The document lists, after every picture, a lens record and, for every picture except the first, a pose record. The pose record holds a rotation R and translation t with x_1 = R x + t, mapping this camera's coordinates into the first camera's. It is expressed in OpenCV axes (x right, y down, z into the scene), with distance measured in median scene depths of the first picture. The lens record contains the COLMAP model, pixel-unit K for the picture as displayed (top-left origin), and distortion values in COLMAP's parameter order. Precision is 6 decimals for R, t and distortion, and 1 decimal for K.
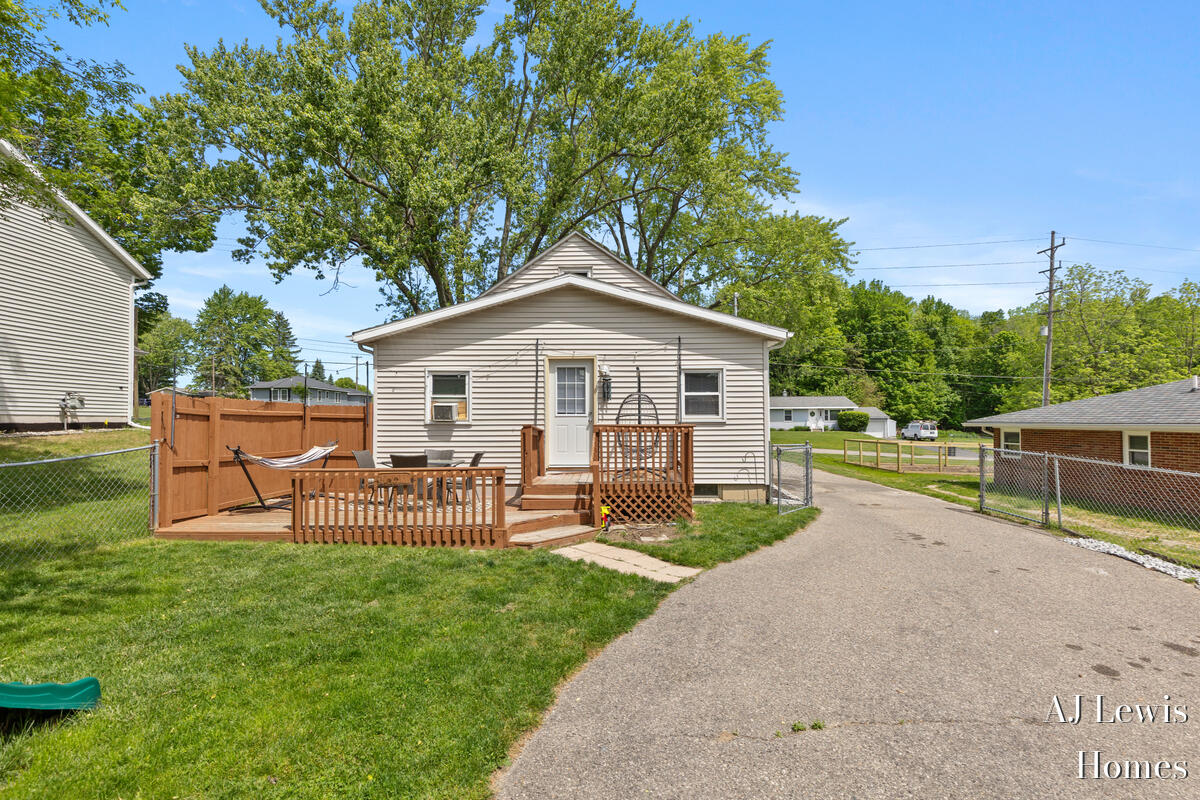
lens RADIAL K [[542.5, 0, 593.1], [0, 542.5, 406.4], [0, 0, 1]] dist [0.003406, 0.000093]
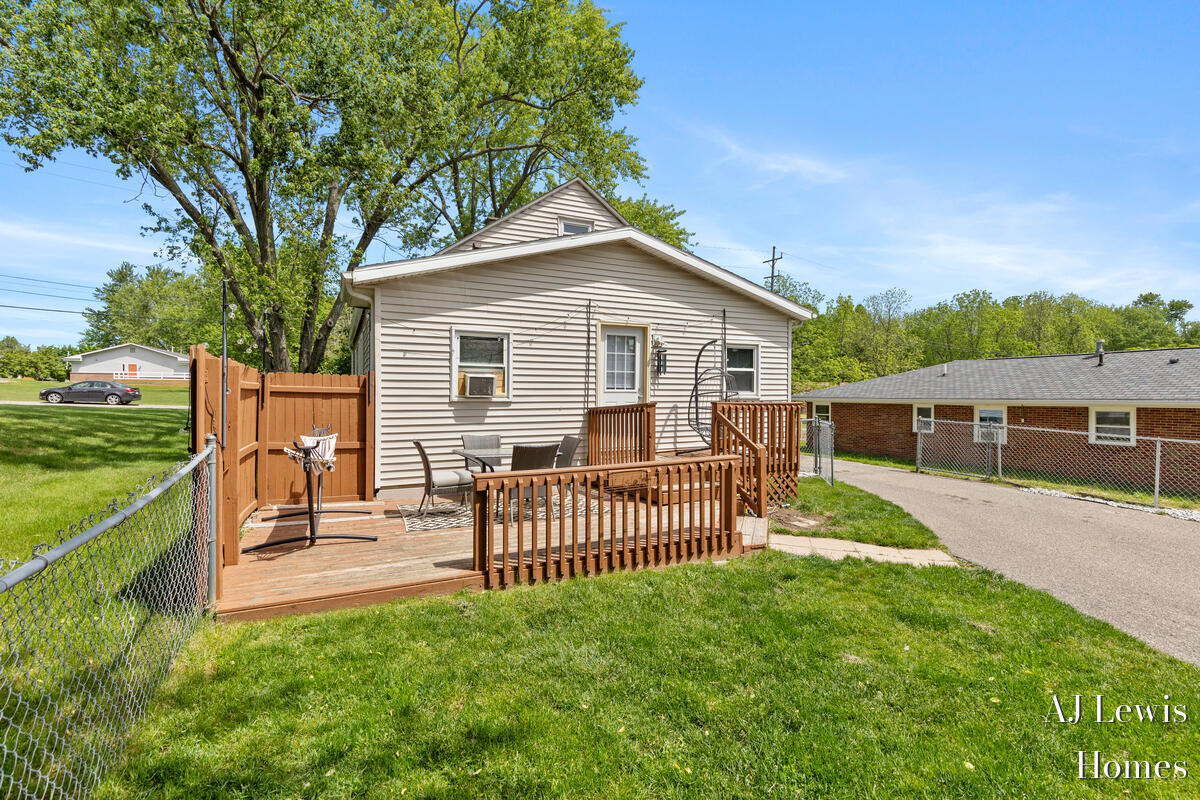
lens RADIAL K [[542.5, 0, 603.0], [0, 542.5, 395.6], [0, 0, 1]] dist [0.003406, 0.000093]
pose [[0.887407, 0.001938, 0.460984, -0.469139], [-0.015406, 0.999557, 0.025454, 0.002451], [-0.460730, -0.029690, 0.887044, 0.241367]]
